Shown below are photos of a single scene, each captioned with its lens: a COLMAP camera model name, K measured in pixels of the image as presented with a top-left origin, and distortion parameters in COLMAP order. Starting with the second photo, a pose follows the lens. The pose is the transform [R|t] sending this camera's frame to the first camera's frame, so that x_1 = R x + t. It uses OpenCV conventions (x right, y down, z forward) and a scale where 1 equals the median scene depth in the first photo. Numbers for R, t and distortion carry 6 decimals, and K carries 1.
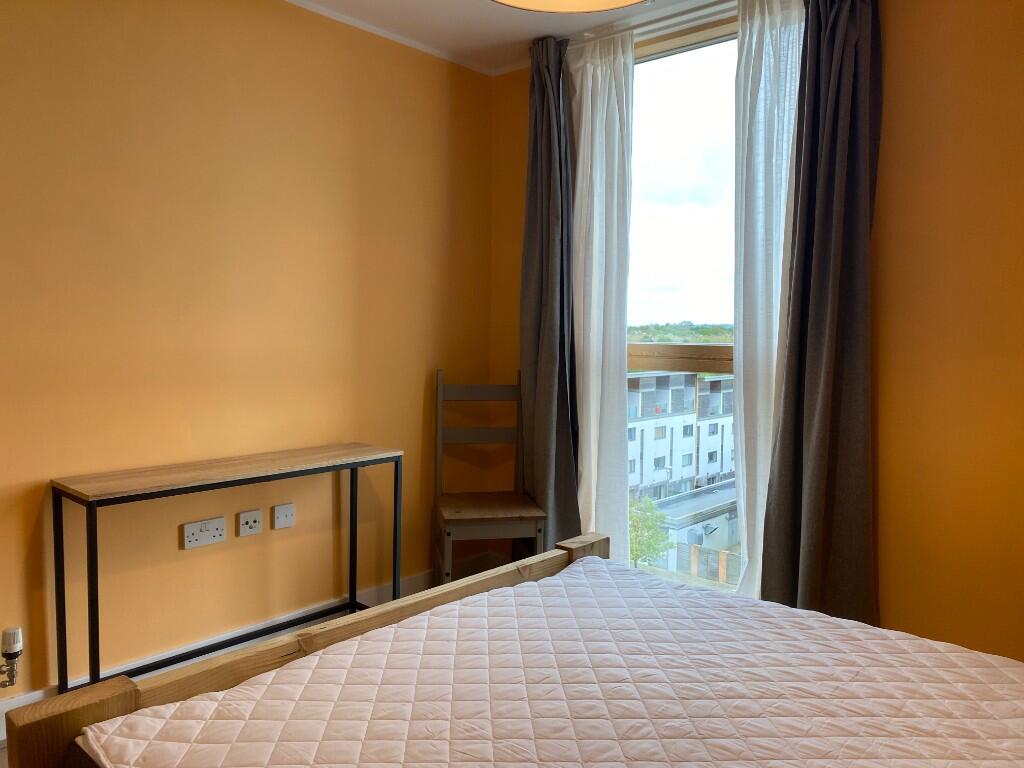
lens RADIAL K [[773.2, 0, 511.7], [0, 773.2, 385.2], [0, 0, 1]] dist [0.044195, -0.055782]
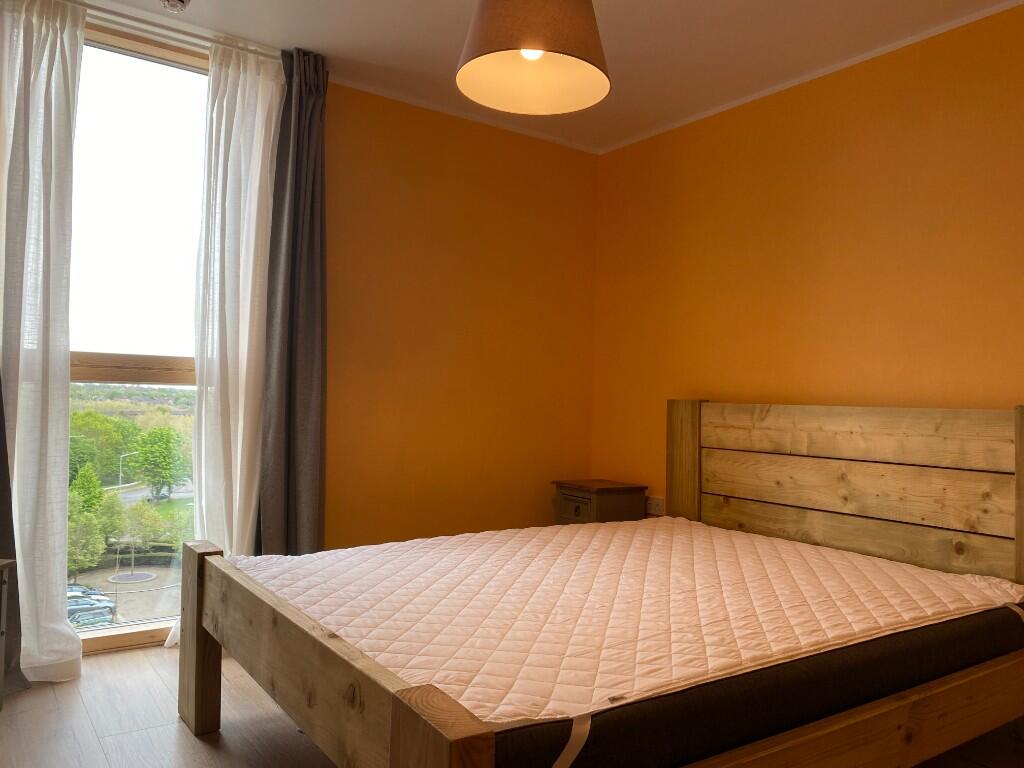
lens RADIAL K [[773.2, 0, 511.5], [0, 773.2, 384.1], [0, 0, 1]] dist [0.044195, -0.055782]
pose [[0.221106, 0.016180, 0.975115, -0.614810], [0.050374, 0.998338, -0.027988, 0.033943], [-0.973948, 0.055309, 0.219924, 0.339075]]
